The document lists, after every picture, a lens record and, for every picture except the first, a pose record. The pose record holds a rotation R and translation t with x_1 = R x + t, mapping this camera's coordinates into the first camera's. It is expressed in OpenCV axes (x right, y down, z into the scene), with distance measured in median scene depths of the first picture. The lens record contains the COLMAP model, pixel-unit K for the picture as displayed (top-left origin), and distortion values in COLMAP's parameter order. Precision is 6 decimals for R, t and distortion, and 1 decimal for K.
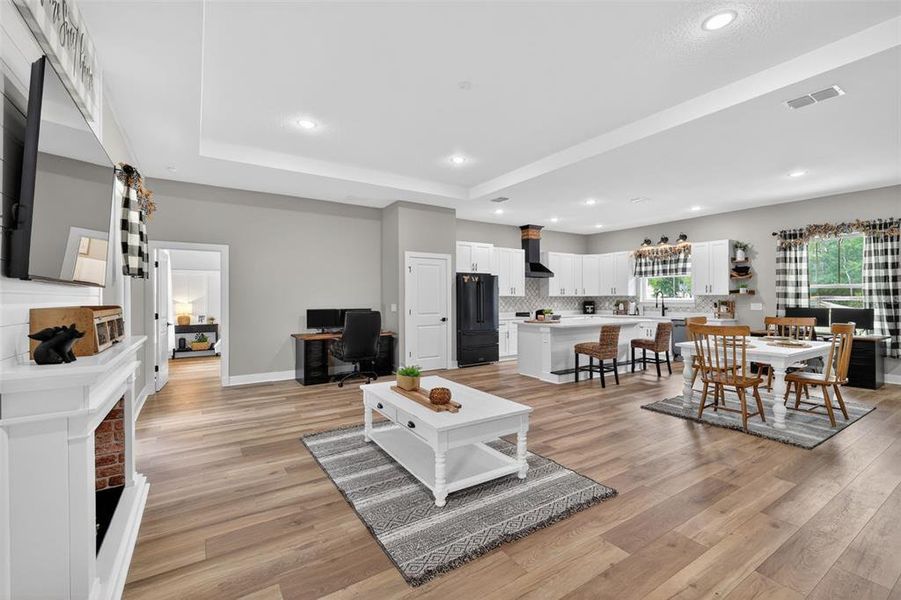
lens RADIAL K [[390.1, 0, 452.3], [0, 390.1, 295.9], [0, 0, 1]] dist [0.000271, -0.000172]
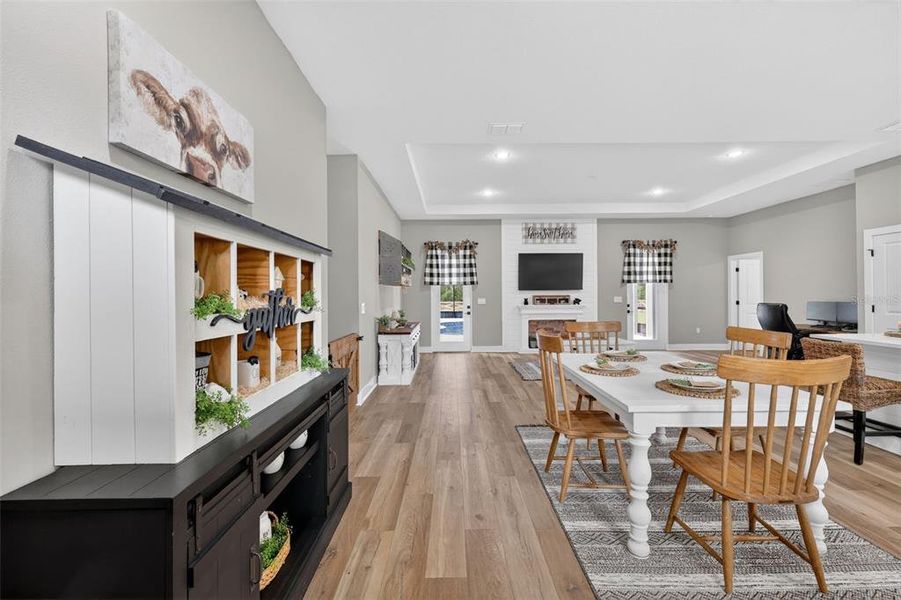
lens RADIAL K [[390.1, 0, 452.3], [0, 390.1, 295.9], [0, 0, 1]] dist [0.000271, -0.000172]
pose [[-0.543284, 0.011343, -0.839473, 0.969164], [0.016620, 0.999858, 0.002753, 0.001857], [0.839385, -0.012457, -0.543395, 0.721910]]
